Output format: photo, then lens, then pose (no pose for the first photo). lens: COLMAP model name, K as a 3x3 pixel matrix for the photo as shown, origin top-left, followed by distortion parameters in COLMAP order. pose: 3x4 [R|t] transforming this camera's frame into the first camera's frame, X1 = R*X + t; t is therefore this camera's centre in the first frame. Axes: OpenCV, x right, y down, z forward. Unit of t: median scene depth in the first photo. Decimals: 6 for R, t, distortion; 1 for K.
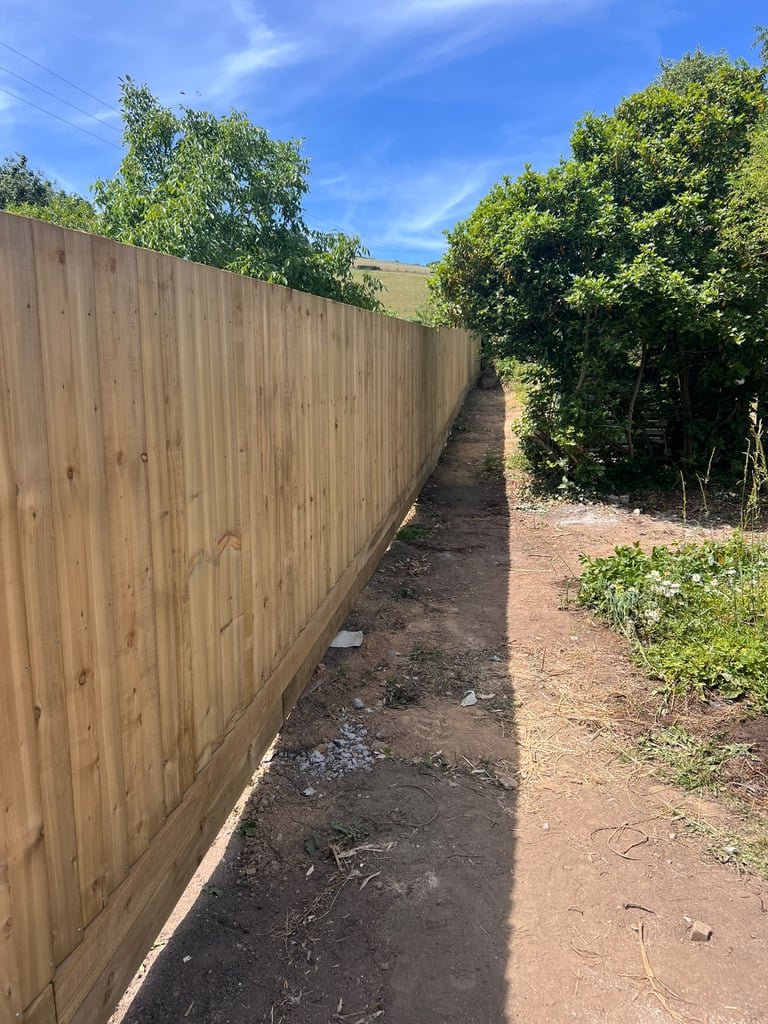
lens RADIAL K [[781.5, 0, 387.7], [0, 781.5, 512.8], [0, 0, 1]] dist [0.038147, -0.037876]
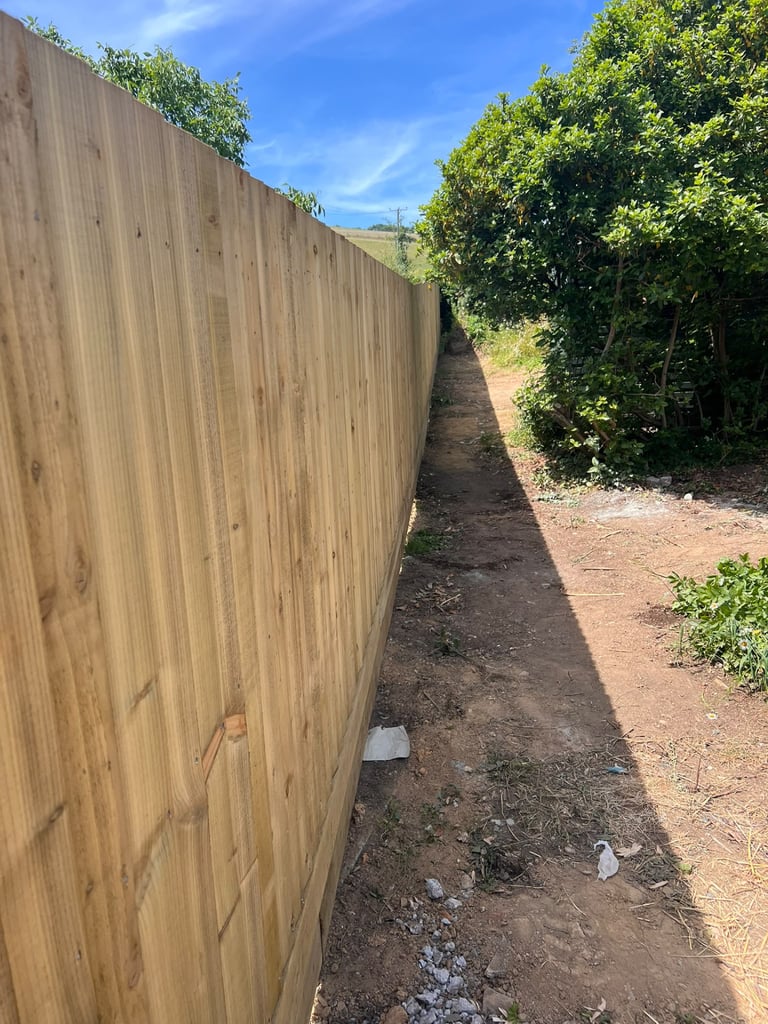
lens RADIAL K [[781.5, 0, 378.0], [0, 781.5, 507.1], [0, 0, 1]] dist [0.038147, -0.037876]
pose [[0.997357, -0.057108, 0.044916, -0.061736], [0.055560, 0.997842, 0.034988, -0.052744], [-0.046818, -0.032400, 0.998378, 0.265436]]
